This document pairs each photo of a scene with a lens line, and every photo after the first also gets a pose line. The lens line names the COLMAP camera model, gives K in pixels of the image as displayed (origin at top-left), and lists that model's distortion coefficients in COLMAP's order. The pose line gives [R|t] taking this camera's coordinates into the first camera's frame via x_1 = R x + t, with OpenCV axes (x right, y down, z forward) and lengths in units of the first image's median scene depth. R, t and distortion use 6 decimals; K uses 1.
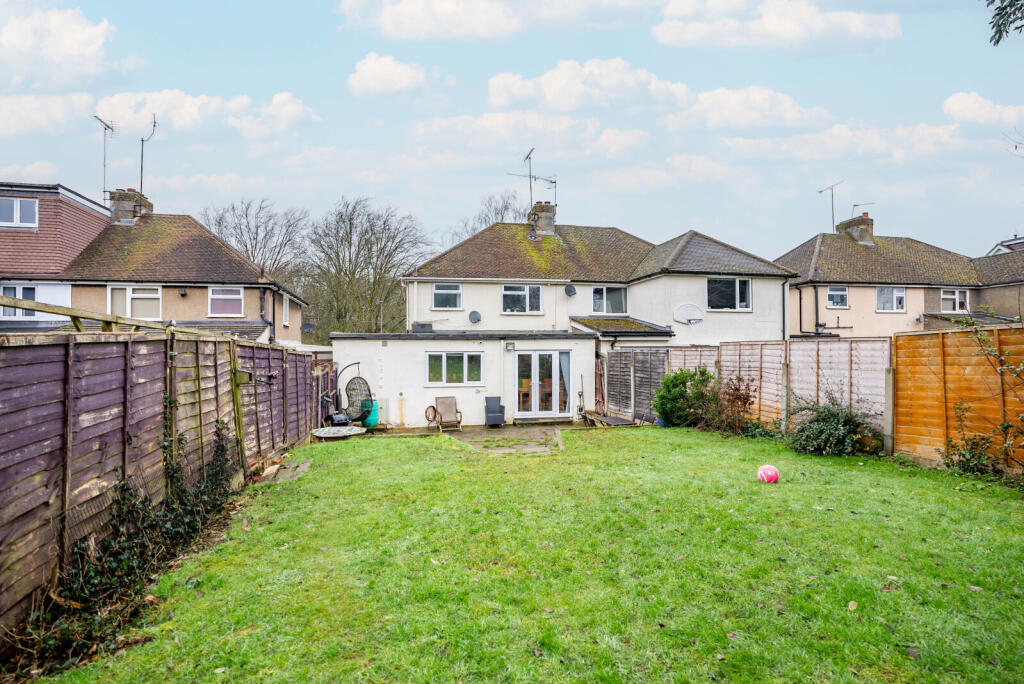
lens RADIAL K [[470.2, 0, 512.0], [0, 470.2, 342.0], [0, 0, 1]] dist [-0.064873, 0.022824]
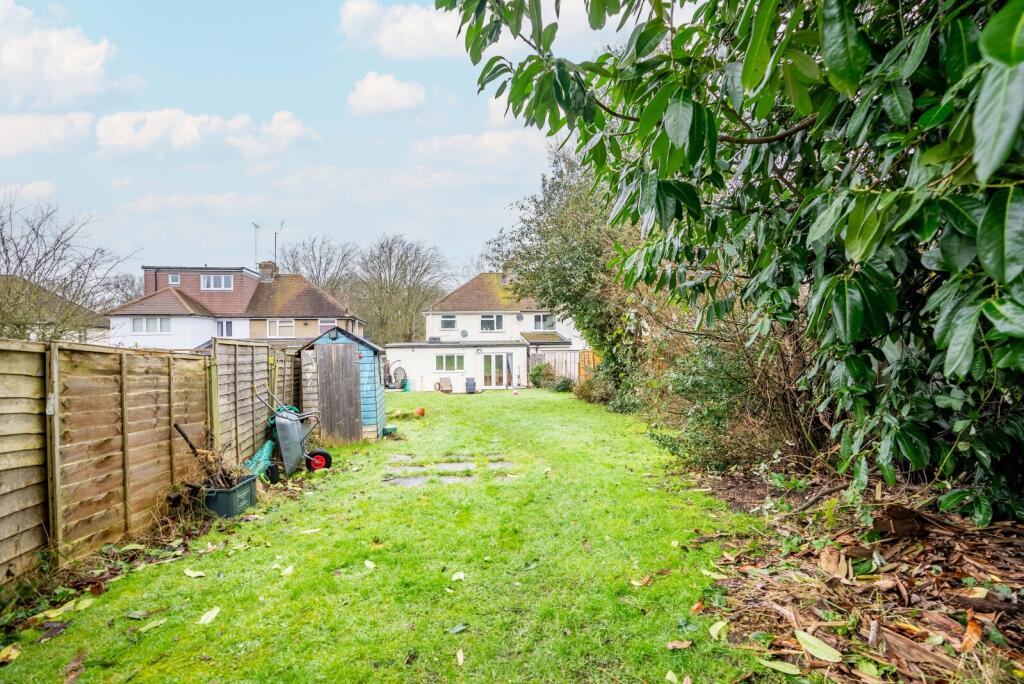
lens RADIAL K [[470.2, 0, 512.0], [0, 470.2, 342.0], [0, 0, 1]] dist [-0.064873, 0.022824]
pose [[0.997346, -0.007275, -0.072442, 0.245307], [0.008066, 0.999911, 0.010635, -0.042373], [0.072359, -0.011191, 0.997316, -0.801506]]
